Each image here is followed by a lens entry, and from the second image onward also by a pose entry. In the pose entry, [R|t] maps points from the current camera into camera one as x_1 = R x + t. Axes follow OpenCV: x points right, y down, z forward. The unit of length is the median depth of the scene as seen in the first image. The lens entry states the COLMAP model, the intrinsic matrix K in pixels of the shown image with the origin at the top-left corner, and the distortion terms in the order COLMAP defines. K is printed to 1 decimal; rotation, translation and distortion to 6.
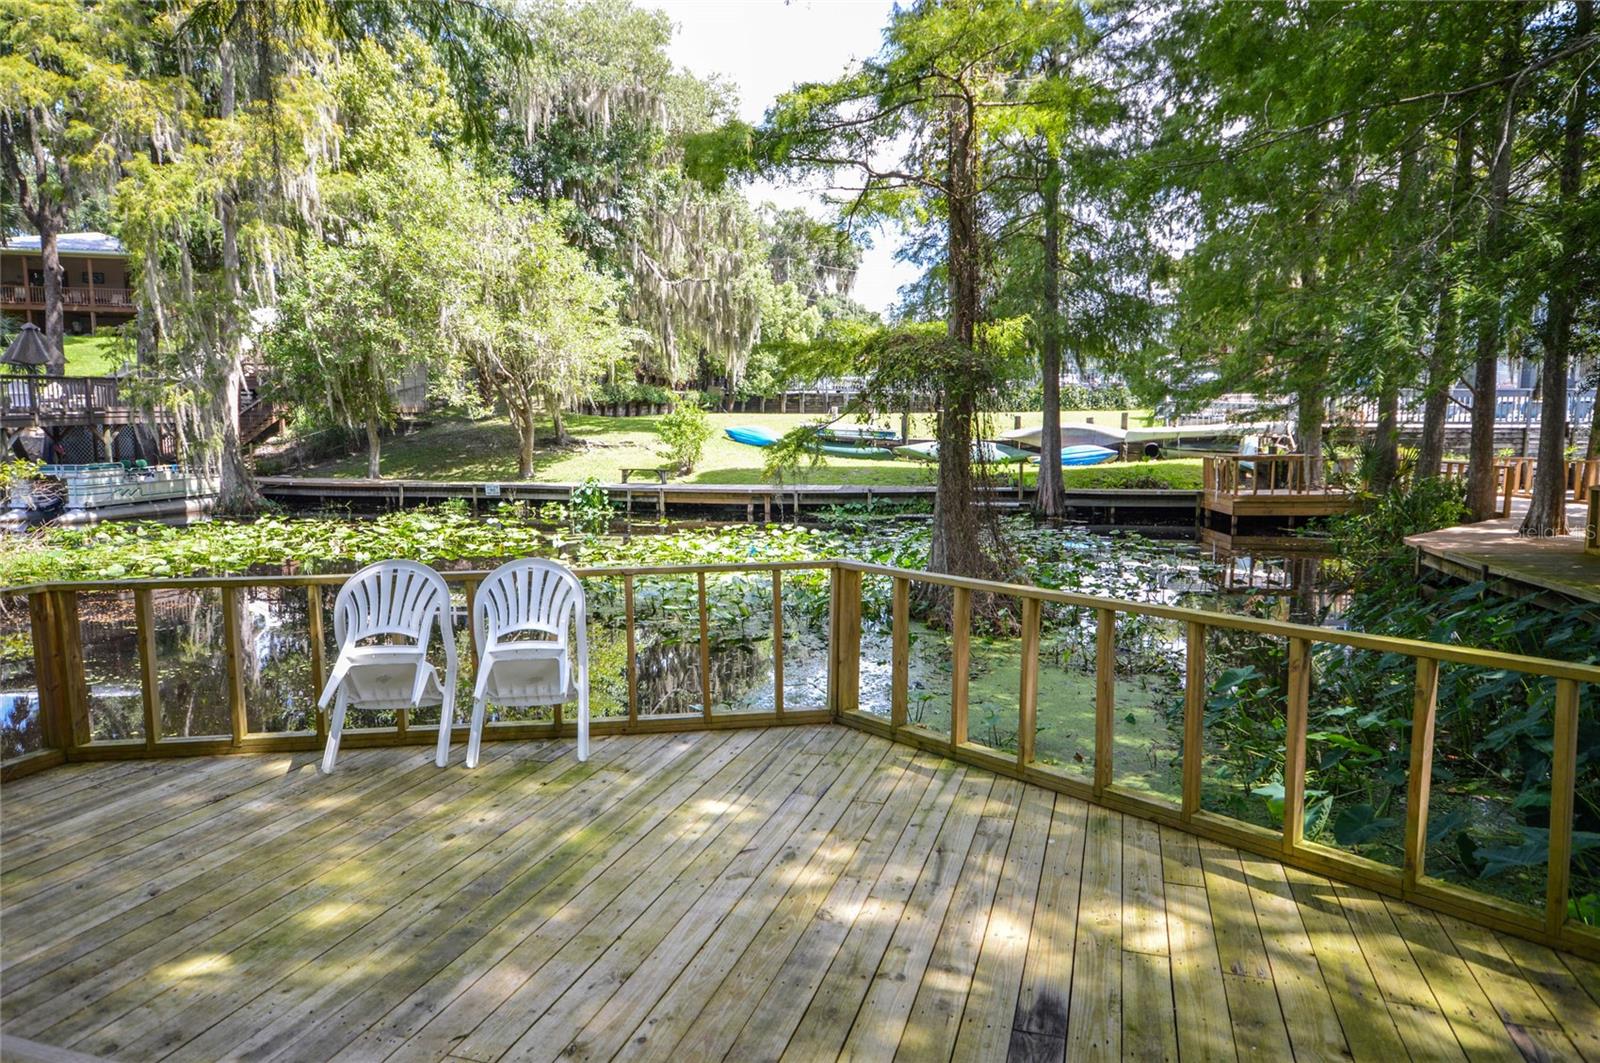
lens RADIAL K [[1014.3, 0, 796.6], [0, 1014.3, 529.2], [0, 0, 1]] dist [0.006947, 0.011857]
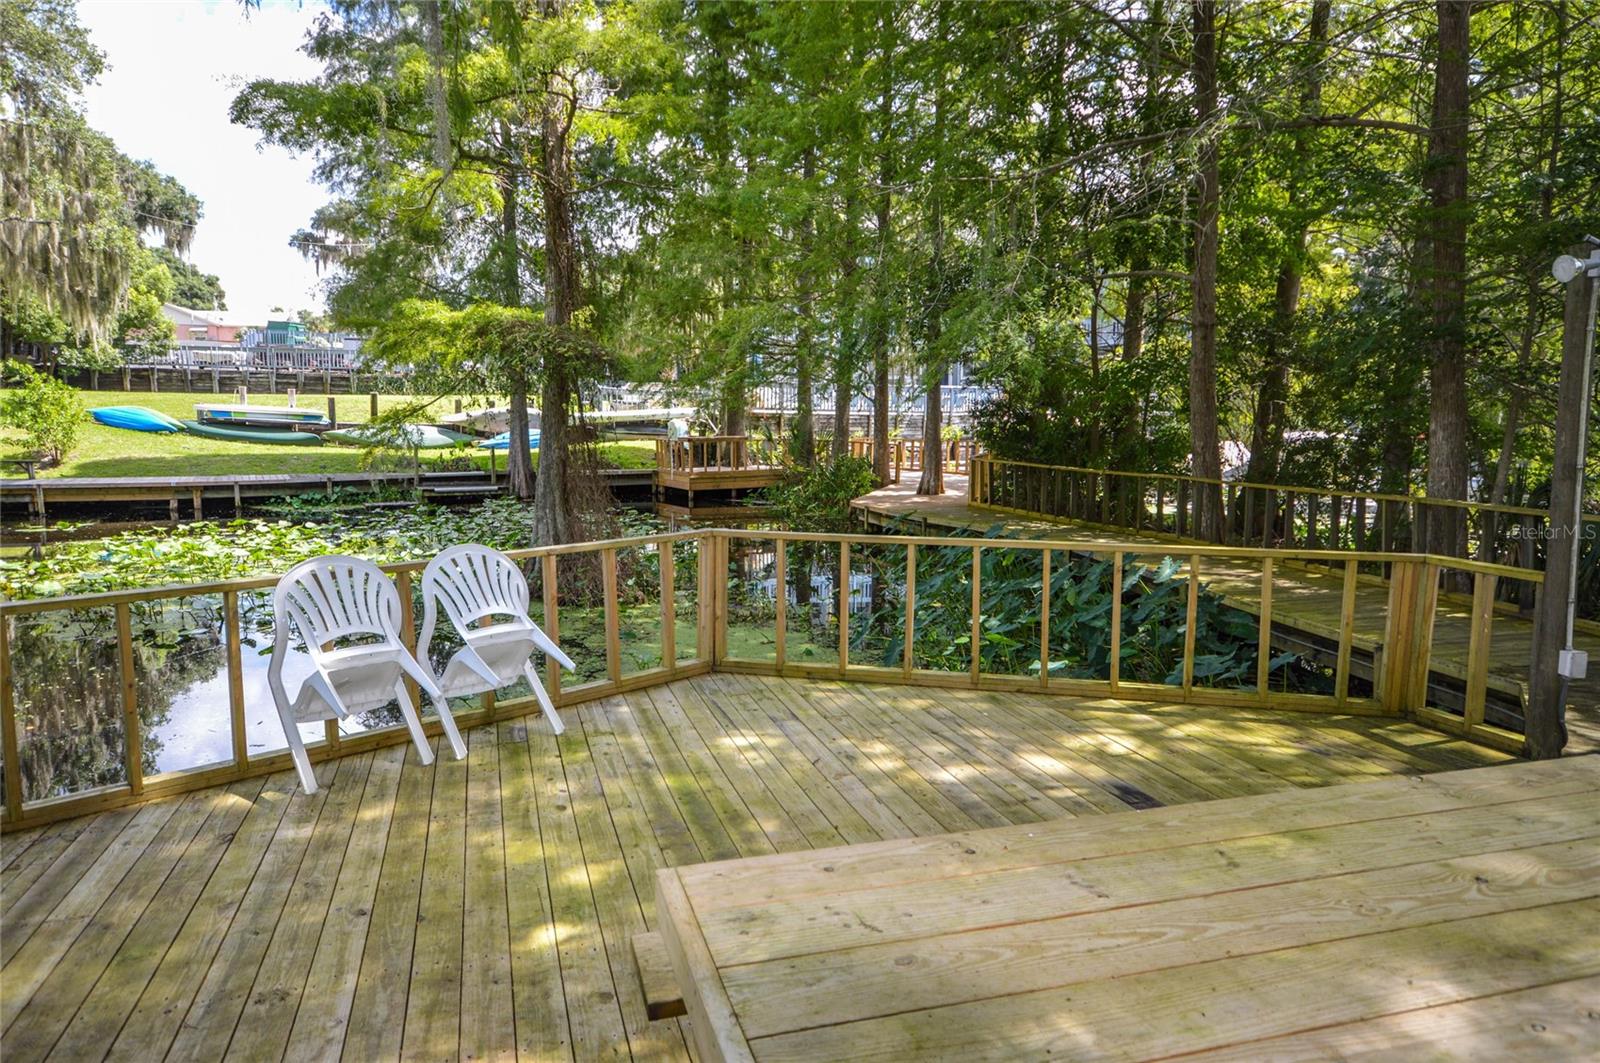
lens RADIAL K [[1014.3, 0, 800.3], [0, 1014.3, 533.8], [0, 0, 1]] dist [0.006947, 0.011857]
pose [[0.816588, -0.062925, 0.573781, -0.567446], [0.051269, 0.998018, 0.036485, -0.001270], [-0.574939, -0.000376, 0.818196, 0.008091]]
